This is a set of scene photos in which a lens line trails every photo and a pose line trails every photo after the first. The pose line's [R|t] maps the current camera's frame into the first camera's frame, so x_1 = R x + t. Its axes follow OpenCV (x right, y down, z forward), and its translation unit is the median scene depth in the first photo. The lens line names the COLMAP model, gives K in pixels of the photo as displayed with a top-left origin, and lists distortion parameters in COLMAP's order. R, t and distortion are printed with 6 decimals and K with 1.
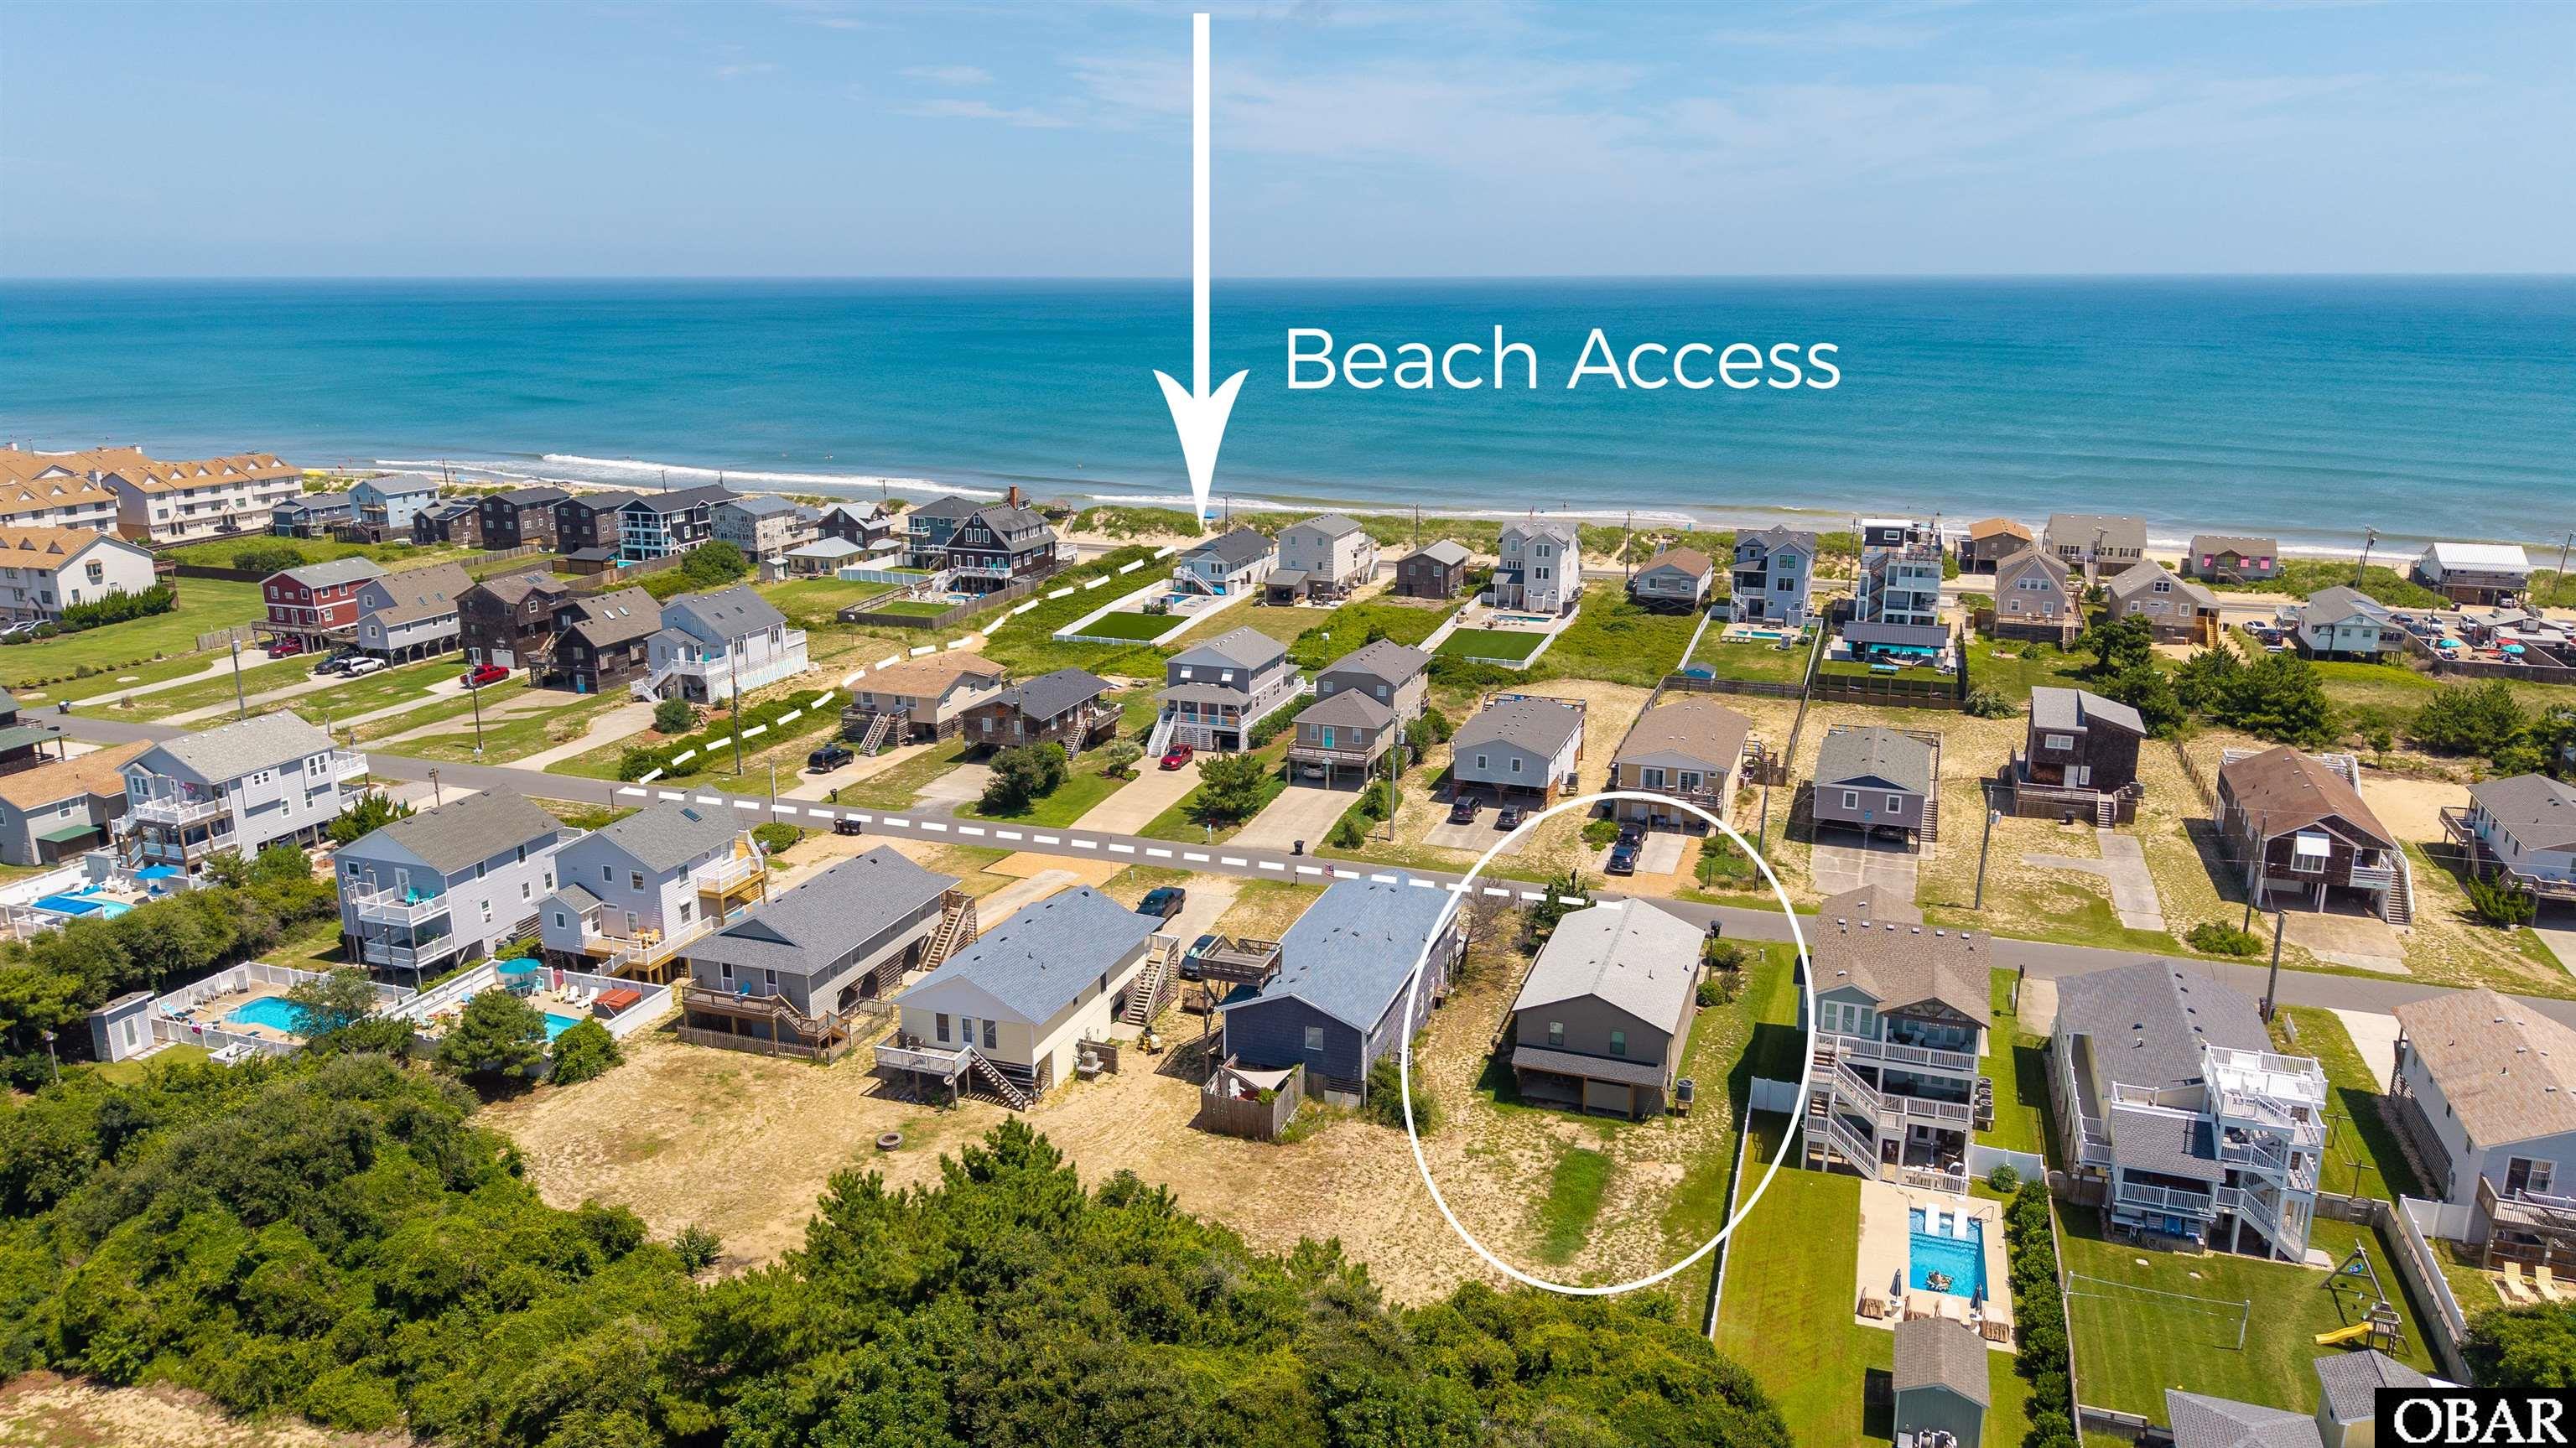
lens RADIAL K [[1716.1, 0, 1288.4], [0, 1716.1, 741.5], [0, 0, 1]] dist [0.048873, -0.054838]
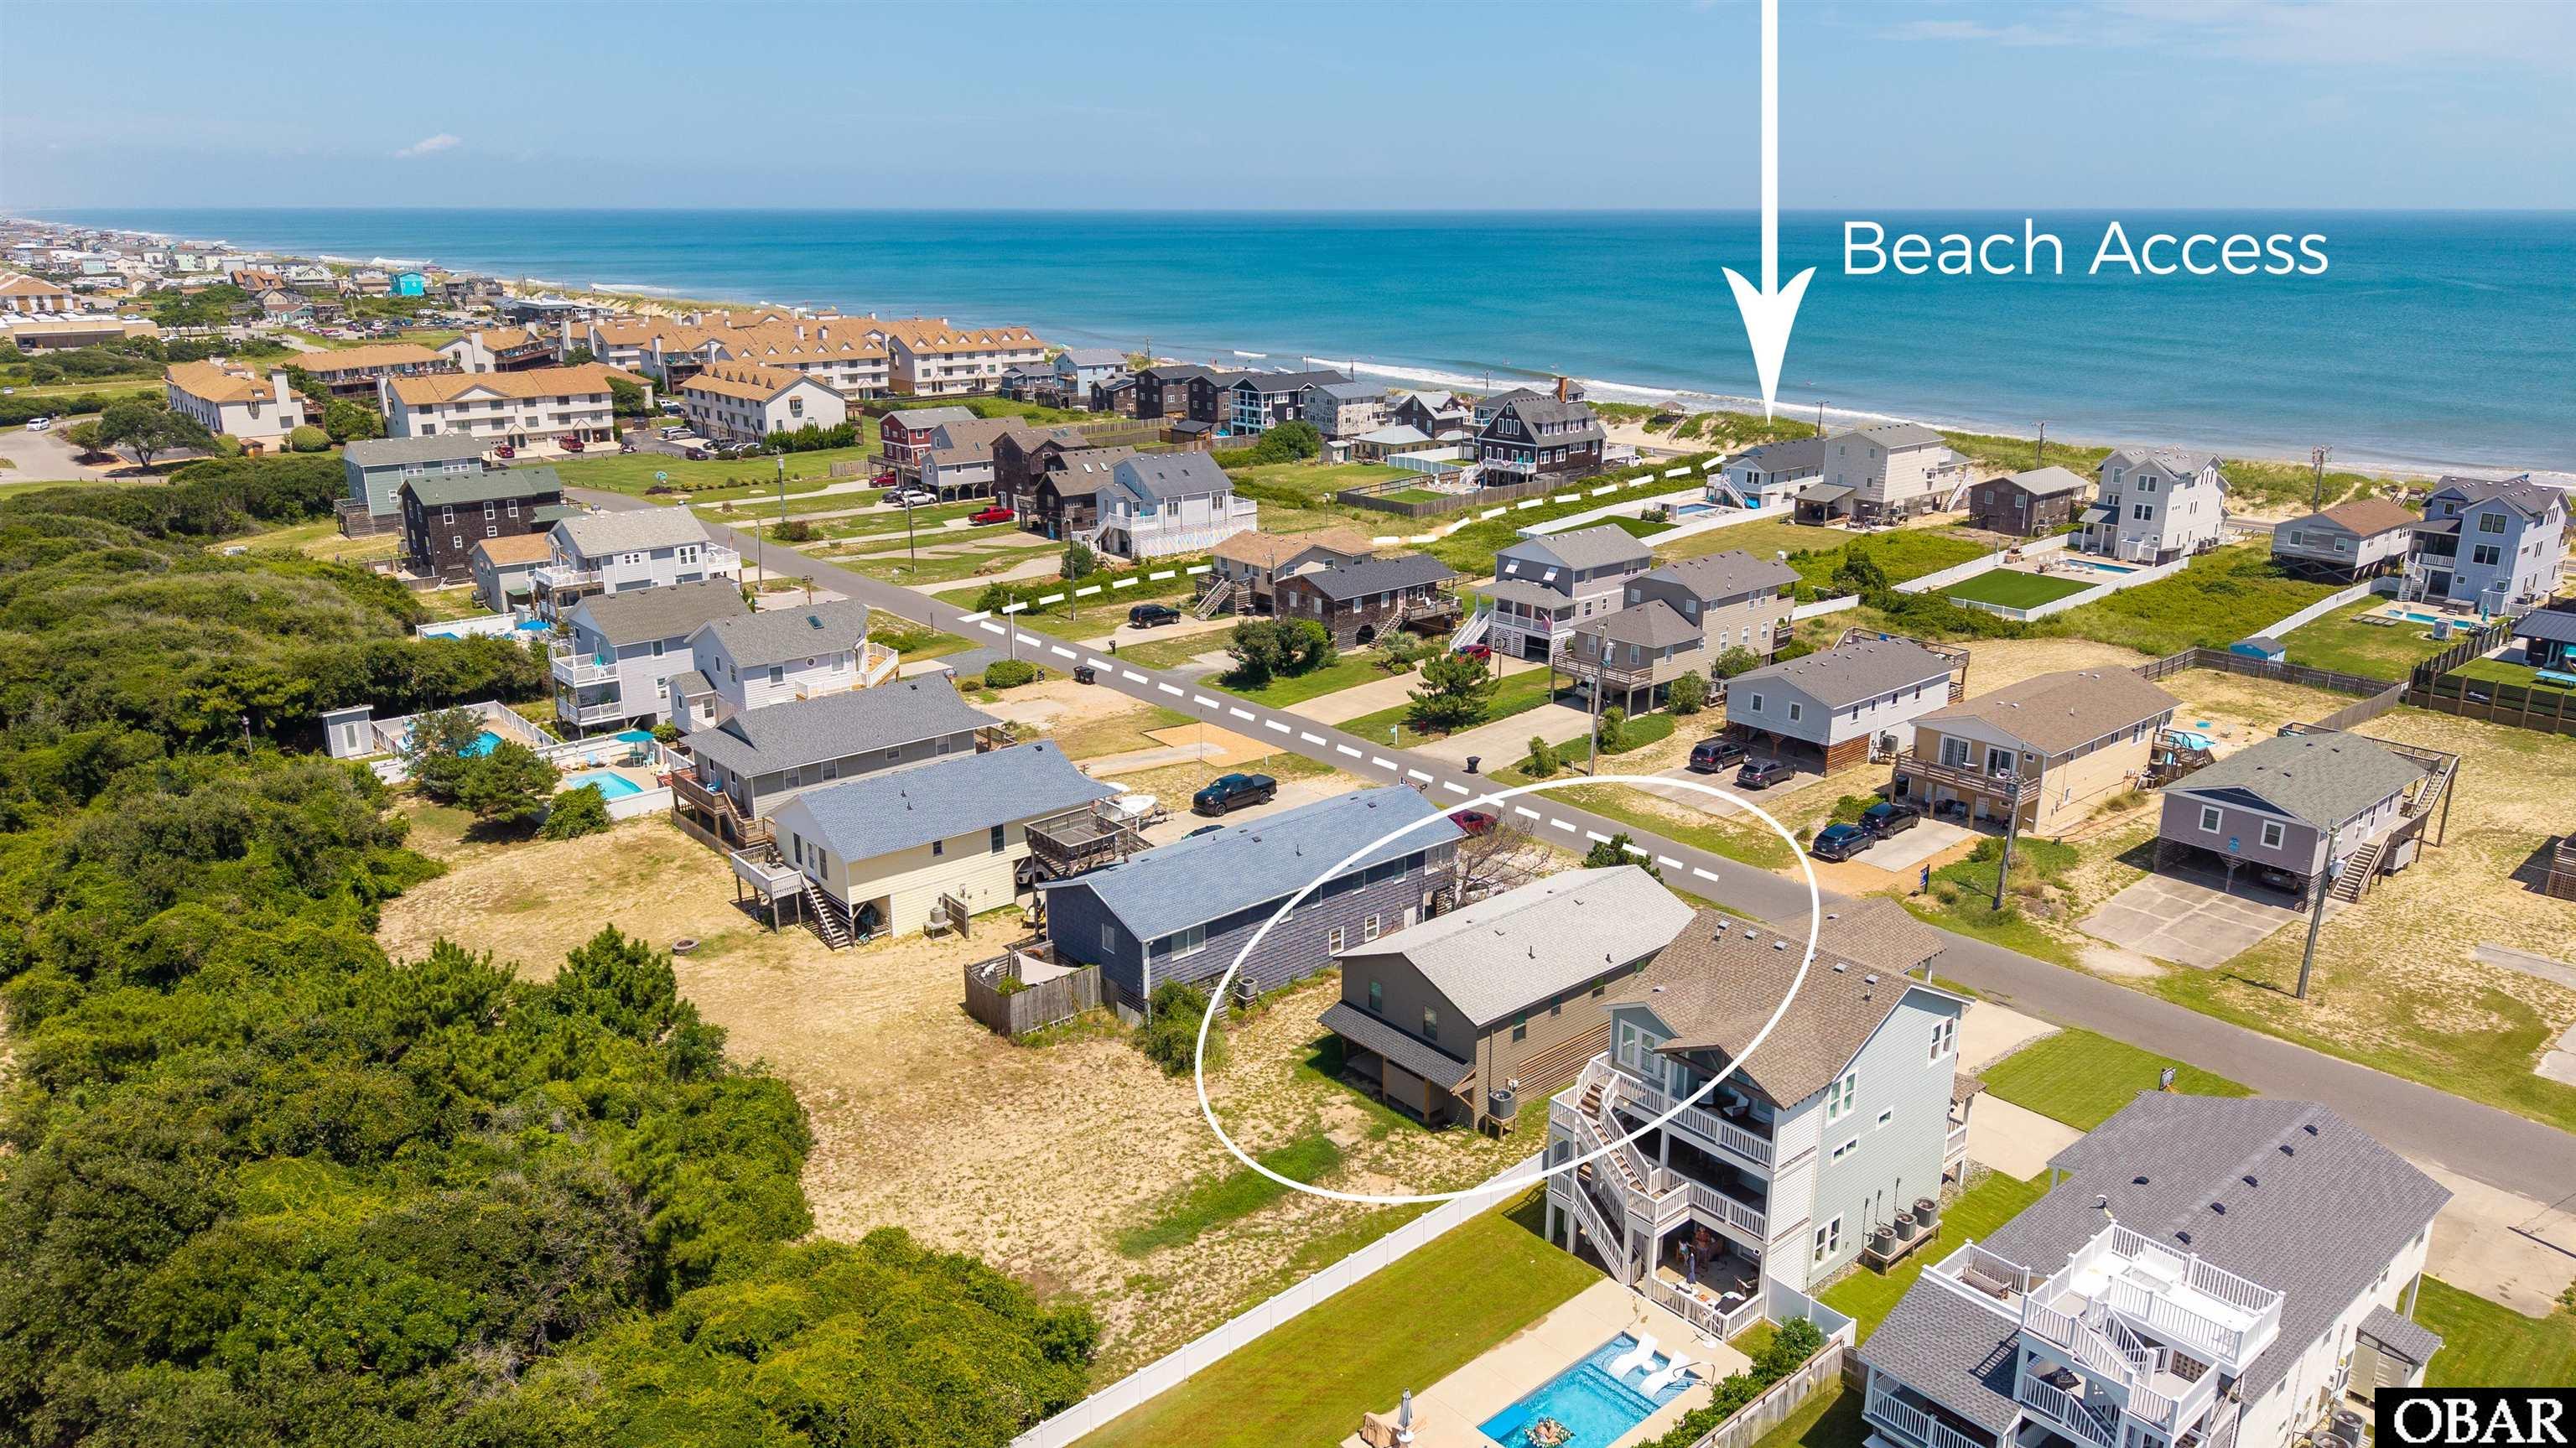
lens RADIAL K [[1716.1, 0, 1299.4], [0, 1716.1, 743.7], [0, 0, 1]] dist [0.048873, -0.054838]
pose [[0.869317, 0.150264, -0.470859, 0.309061], [-0.133495, 0.988642, 0.069039, 0.003994], [0.475885, 0.002840, 0.879503, 0.190321]]
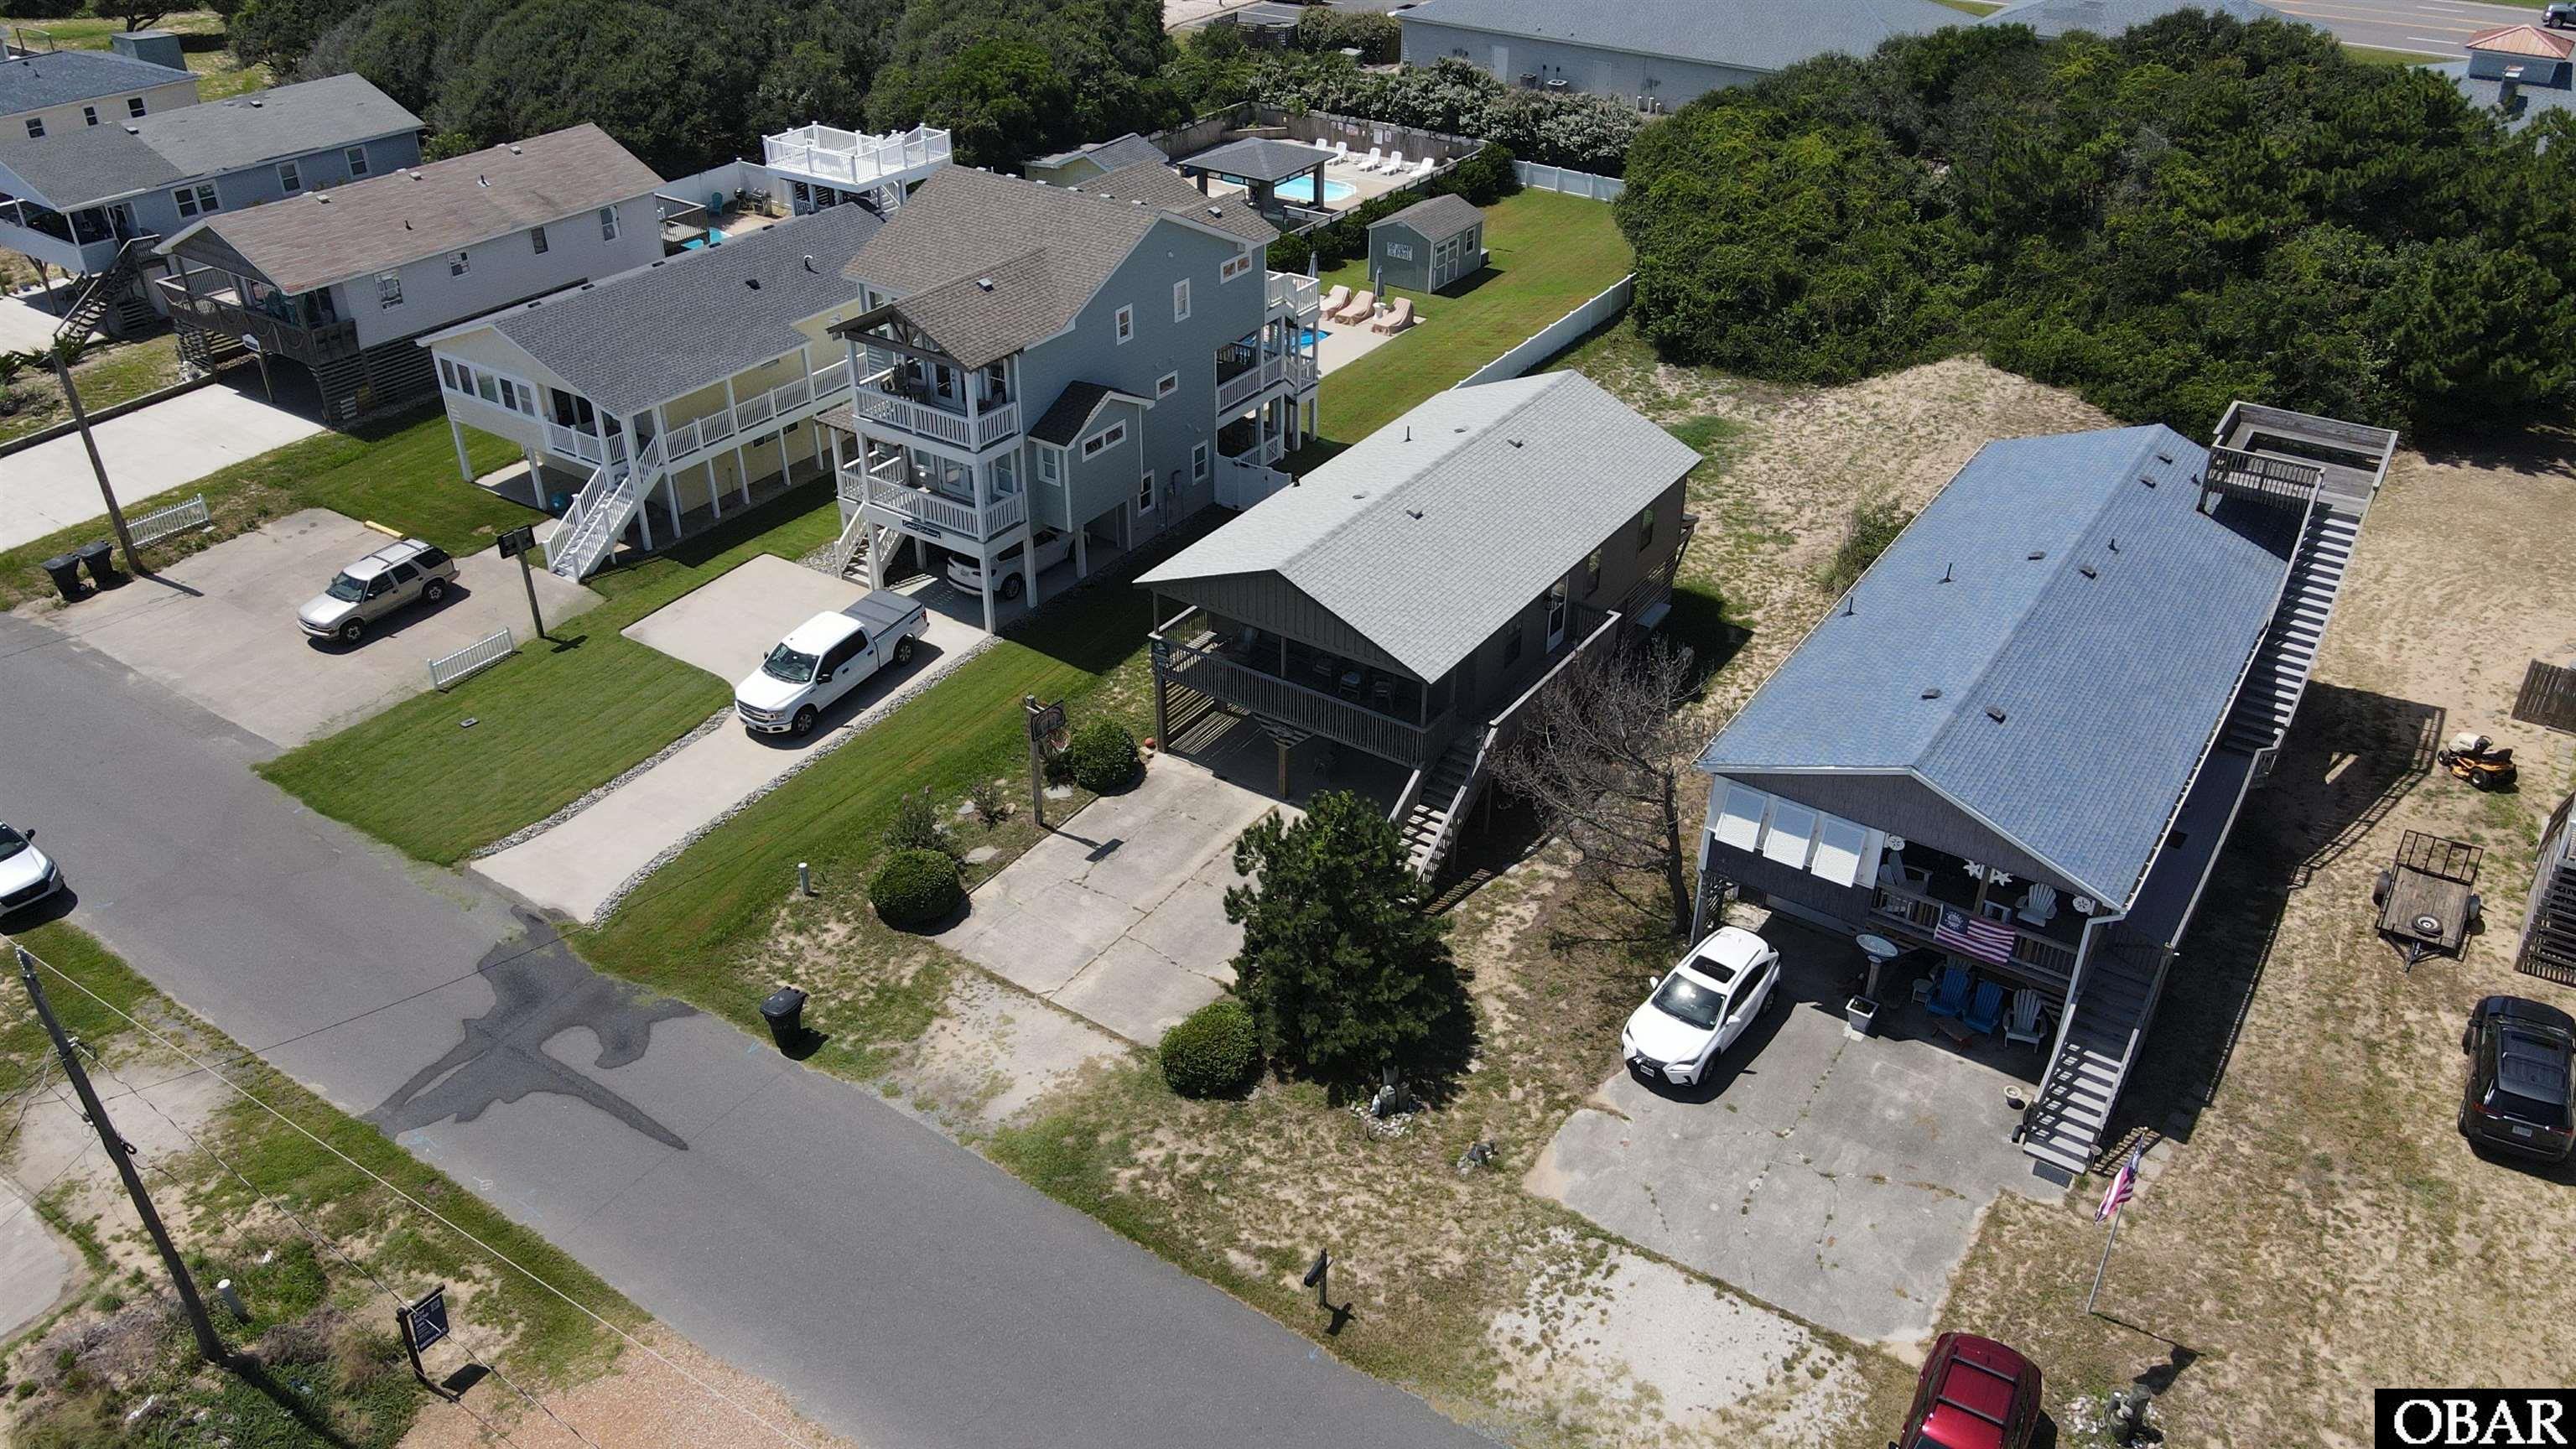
lens RADIAL K [[1894.3, 0, 1283.4], [0, 1894.3, 706.2], [0, 0, 1]] dist [-0.010472, 0.037130]
pose [[-0.969942, -0.135229, 0.202303, 0.082307], [0.054953, 0.688162, 0.723473, -0.138535], [-0.237052, 0.712844, -0.660046, 0.949500]]
